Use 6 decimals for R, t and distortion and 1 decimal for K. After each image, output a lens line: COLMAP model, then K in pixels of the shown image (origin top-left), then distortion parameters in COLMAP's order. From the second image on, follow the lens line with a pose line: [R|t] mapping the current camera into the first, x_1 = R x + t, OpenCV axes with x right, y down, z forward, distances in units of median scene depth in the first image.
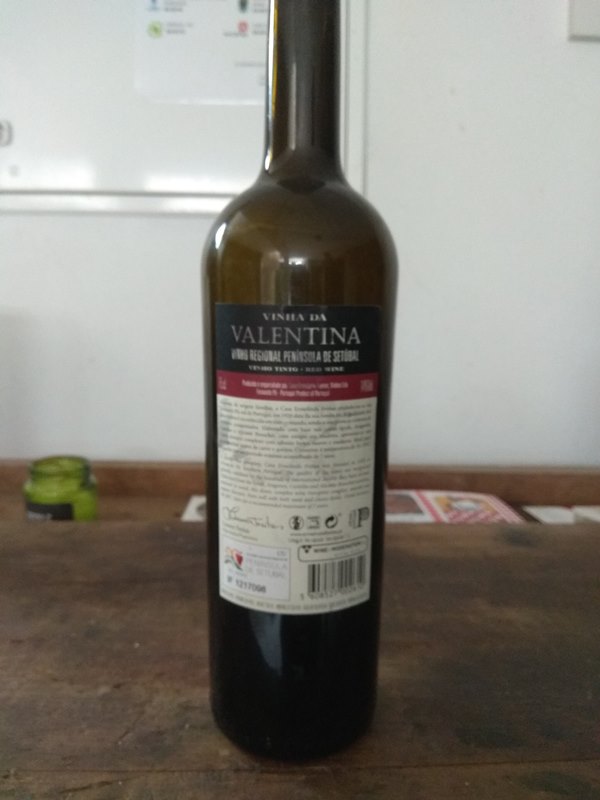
lens RADIAL K [[623.0, 0, 299.1], [0, 623.0, 379.3], [0, 0, 1]] dist [0.018772, -0.008128]
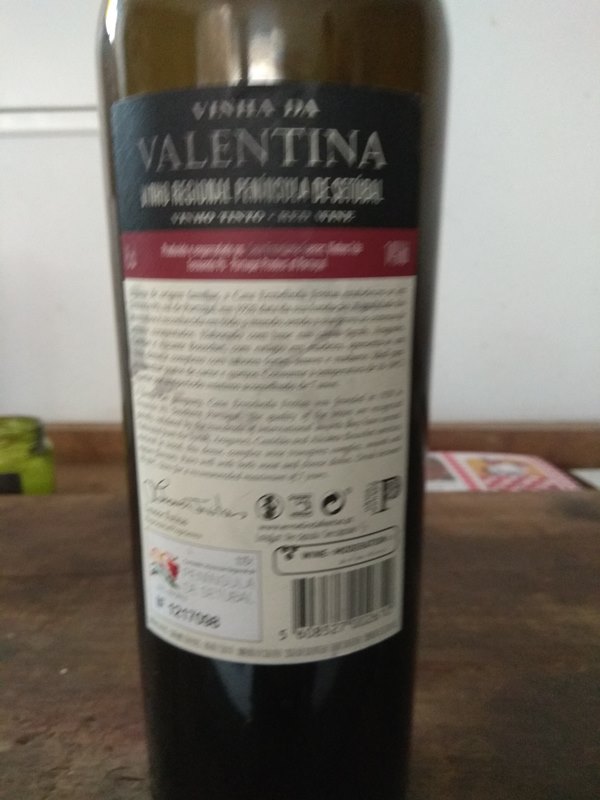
lens RADIAL K [[613.9, 0, 300.8], [0, 613.9, 404.9], [0, 0, 1]] dist [0.062714, -0.121350]
pose [[0.999706, -0.015364, -0.018771, 0.033764], [0.017041, 0.995549, 0.092690, 0.087319], [0.017263, -0.092982, 0.995518, 0.451130]]
